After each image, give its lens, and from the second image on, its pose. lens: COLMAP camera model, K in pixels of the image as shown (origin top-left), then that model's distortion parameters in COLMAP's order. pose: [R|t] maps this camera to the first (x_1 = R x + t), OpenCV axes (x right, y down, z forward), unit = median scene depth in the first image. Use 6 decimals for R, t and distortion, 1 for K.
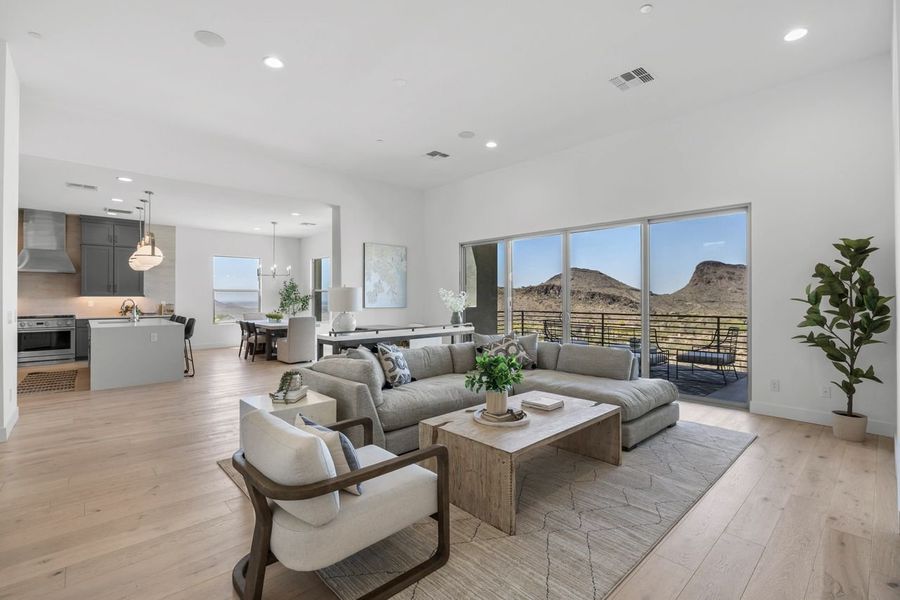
lens RADIAL K [[406.6, 0, 453.6], [0, 406.6, 297.6], [0, 0, 1]] dist [-0.006159, 0.003510]
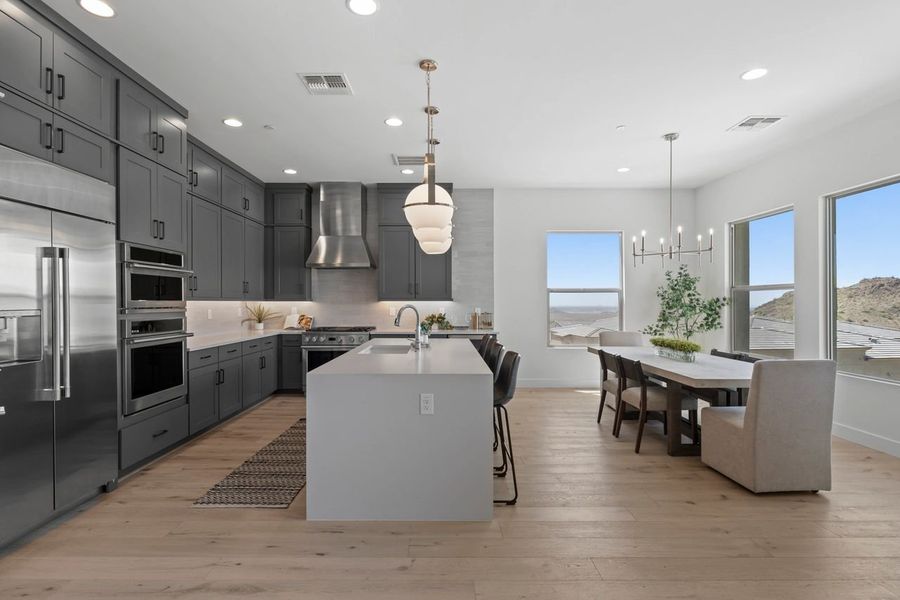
lens RADIAL K [[439.7, 0, 446.8], [0, 439.7, 303.7], [0, 0, 1]] dist [-0.001016, 0.000168]
pose [[0.738165, 0.001939, -0.674617, -0.452868], [-0.000446, 0.999997, 0.002386, 0.000558], [0.674620, -0.001460, 0.738164, 0.720842]]
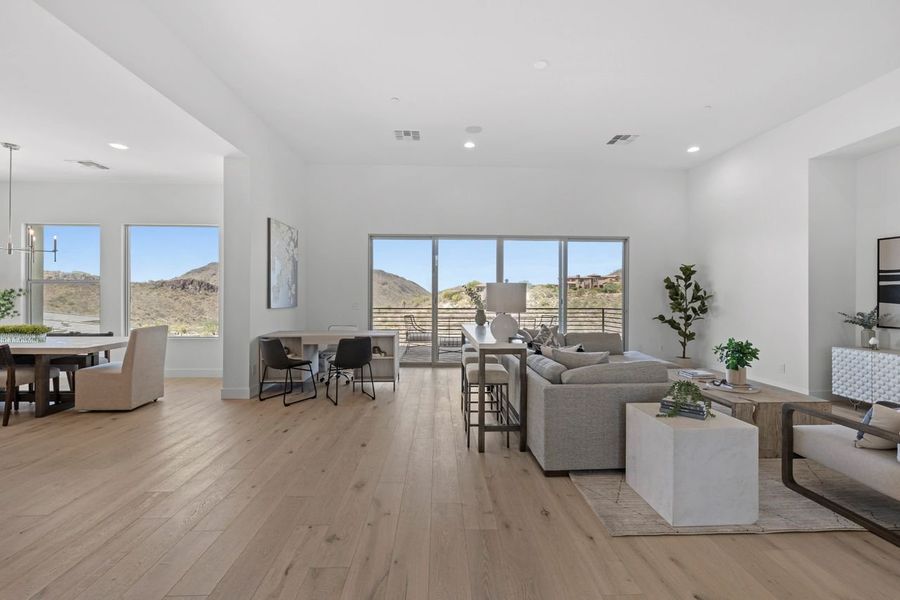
lens RADIAL K [[378.1, 0, 450.6], [0, 378.1, 294.6], [0, 0, 1]] dist [0.004901, 0.000675]
pose [[0.654270, 0.003092, 0.756255, -0.669119], [-0.004115, 0.999991, -0.000529, -0.000174], [-0.756250, -0.002766, 0.654277, 0.422693]]
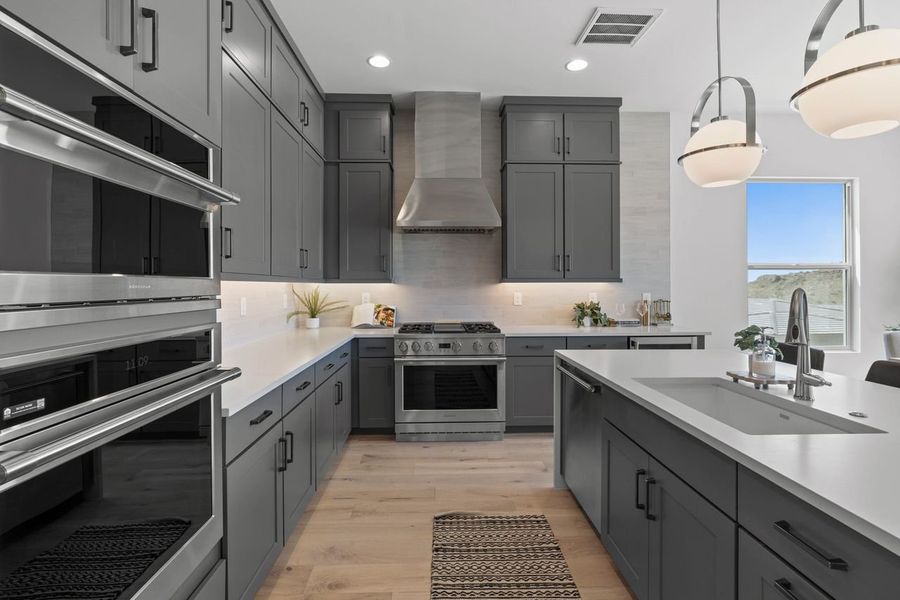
lens RADIAL K [[423.3, 0, 454.2], [0, 423.3, 286.2], [0, 0, 1]] dist [-0.010896, 0.002828]
pose [[0.762353, -0.001854, -0.647159, -0.916796], [0.001872, 0.999998, -0.000660, 0.002391], [0.647159, -0.000709, 0.762355, 0.845558]]
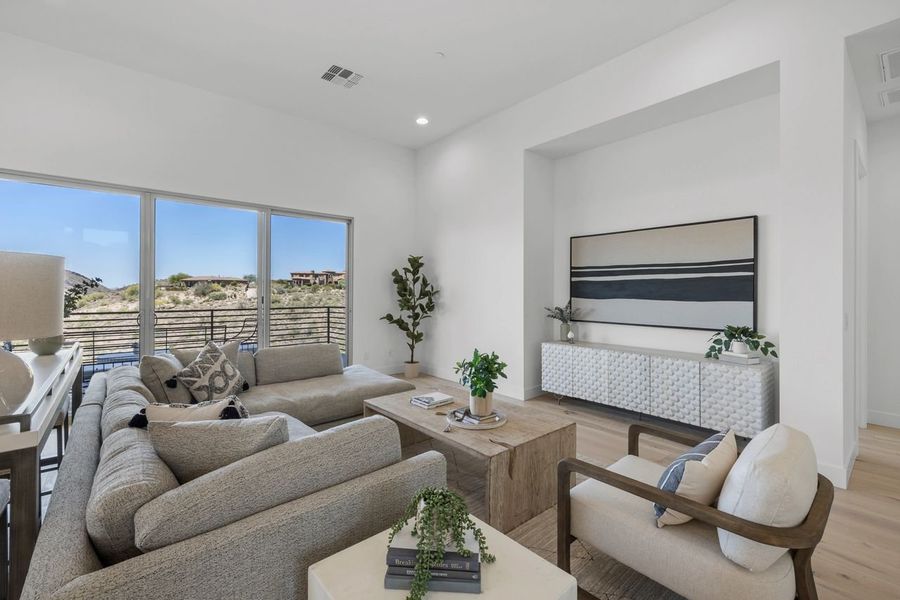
lens RADIAL K [[386.6, 0, 449.9], [0, 386.6, 290.9], [0, 0, 1]] dist [0.001235, 0.000445]
pose [[0.050607, 0.003633, 0.998712, -0.369823], [-0.003303, 0.999989, -0.003470, 0.001518], [-0.998713, -0.003123, 0.050618, 0.484627]]
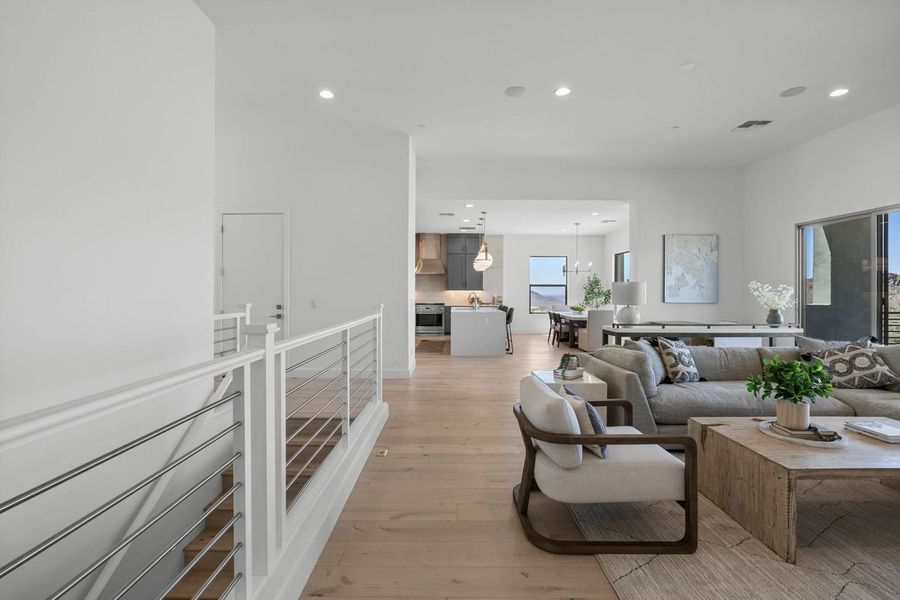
lens RADIAL K [[406.6, 0, 453.7], [0, 406.6, 294.4], [0, 0, 1]] dist [-0.006159, 0.003510]
pose [[0.738688, 0.007904, -0.674001, 0.077895], [-0.004005, 0.999965, 0.007337, 0.000784], [0.674035, -0.002720, 0.738694, -0.053859]]
